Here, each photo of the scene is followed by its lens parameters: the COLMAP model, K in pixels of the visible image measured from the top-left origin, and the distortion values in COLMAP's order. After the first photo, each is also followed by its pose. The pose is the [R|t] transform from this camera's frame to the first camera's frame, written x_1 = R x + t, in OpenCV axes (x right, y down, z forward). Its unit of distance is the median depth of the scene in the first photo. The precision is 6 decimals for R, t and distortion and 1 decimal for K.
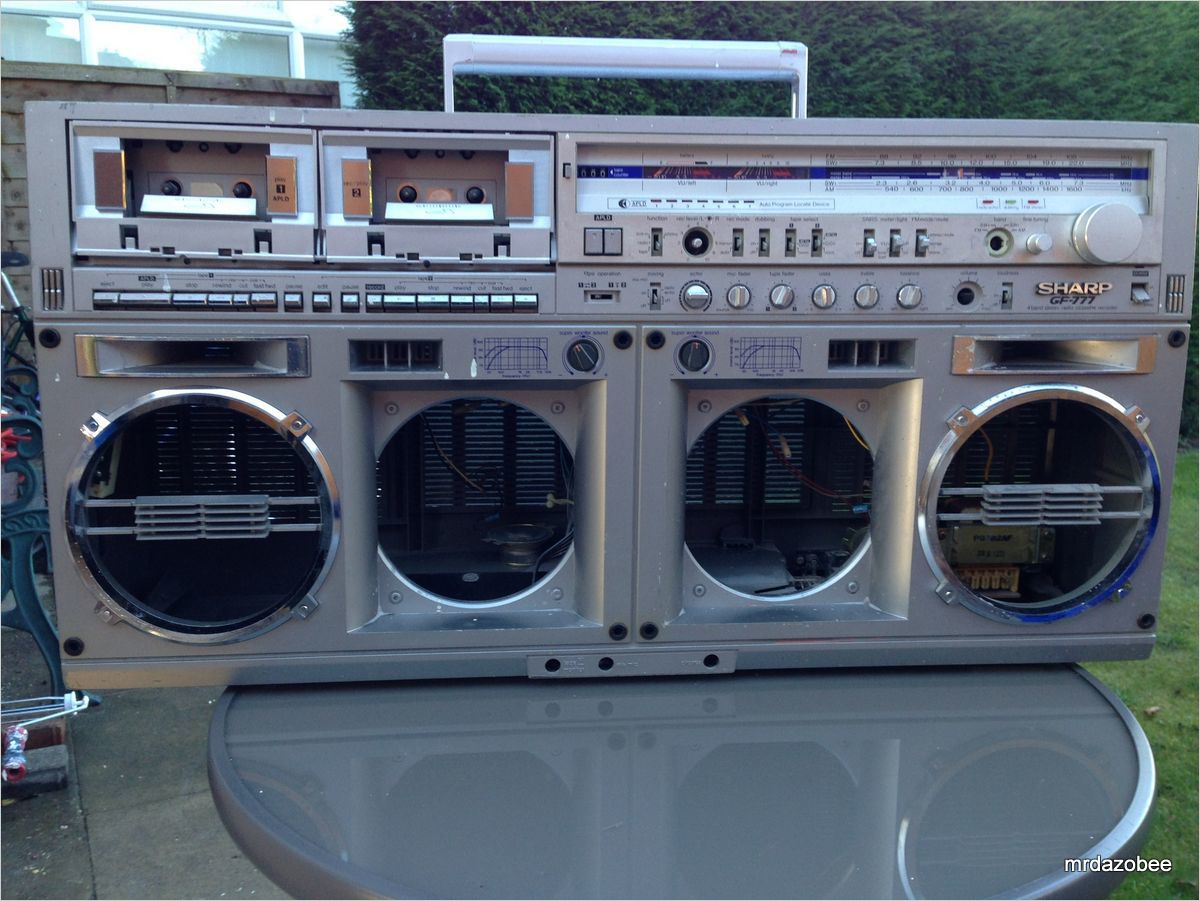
lens RADIAL K [[1169.7, 0, 633.8], [0, 1169.7, 444.8], [0, 0, 1]] dist [0.050663, 0.000000]
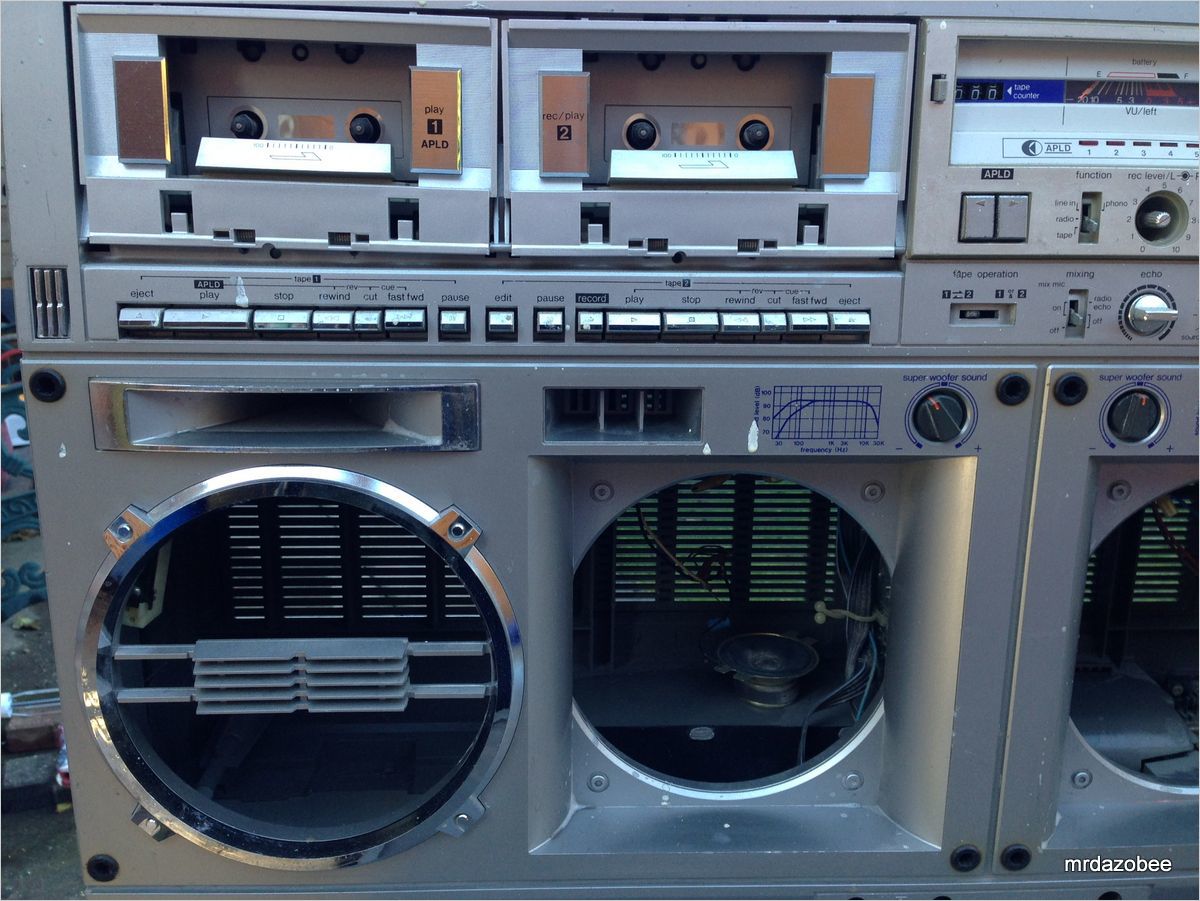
lens RADIAL K [[1140.0, 0, 629.0], [0, 1140.0, 456.0], [0, 0, 1]] dist [0.039902, 0.000000]
pose [[0.998310, 0.014774, -0.056203, -0.164001], [-0.011043, 0.997750, 0.066122, -0.091189], [0.057053, -0.065389, 0.996227, 0.422270]]
